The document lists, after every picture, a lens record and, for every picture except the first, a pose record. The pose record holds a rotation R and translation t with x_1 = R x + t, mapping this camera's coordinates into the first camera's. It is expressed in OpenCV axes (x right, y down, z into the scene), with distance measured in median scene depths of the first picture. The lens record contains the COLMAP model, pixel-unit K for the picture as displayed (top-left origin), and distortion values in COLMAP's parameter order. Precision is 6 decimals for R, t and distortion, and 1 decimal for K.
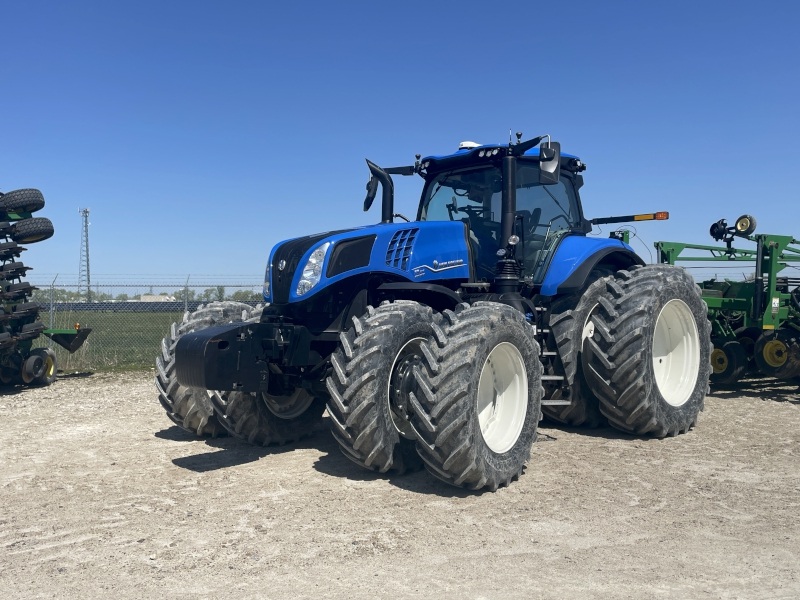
lens RADIAL K [[707.4, 0, 394.9], [0, 707.4, 297.4], [0, 0, 1]] dist [0.036616, -0.024059]
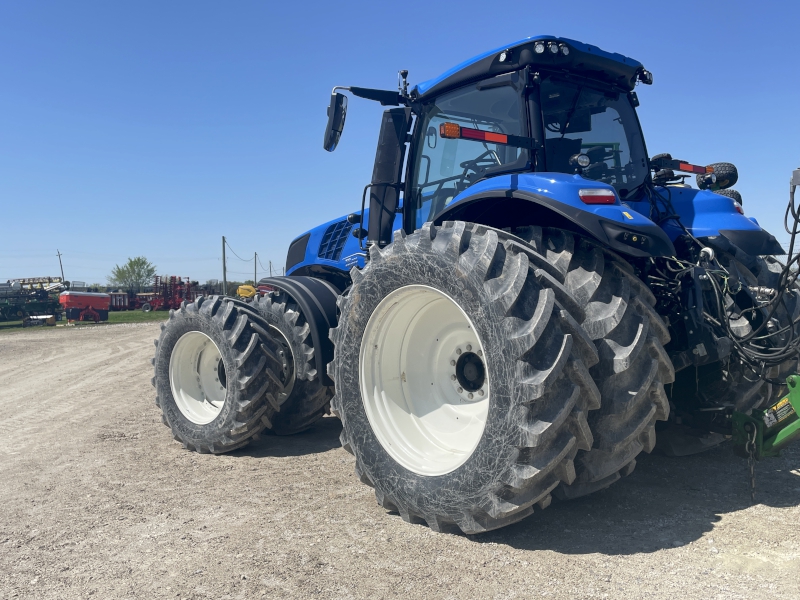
lens RADIAL K [[707.4, 0, 397.3], [0, 707.4, 299.0], [0, 0, 1]] dist [0.036616, -0.024059]
pose [[-0.050180, 0.022061, -0.998496, 0.992741], [0.048796, 0.998616, 0.019611, 0.002207], [0.997547, -0.047738, -0.051187, 1.056698]]
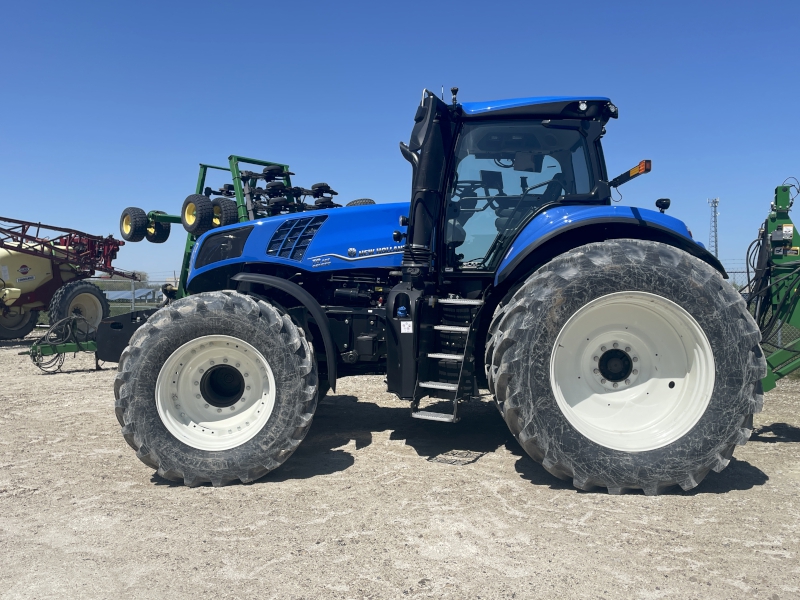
lens RADIAL K [[707.4, 0, 395.5], [0, 707.4, 302.8], [0, 0, 1]] dist [0.036616, -0.024059]
pose [[0.673954, 0.017588, -0.738564, 0.767019], [-0.002525, 0.999766, 0.021504, -0.000489], [0.738769, -0.012628, 0.673840, 0.405931]]
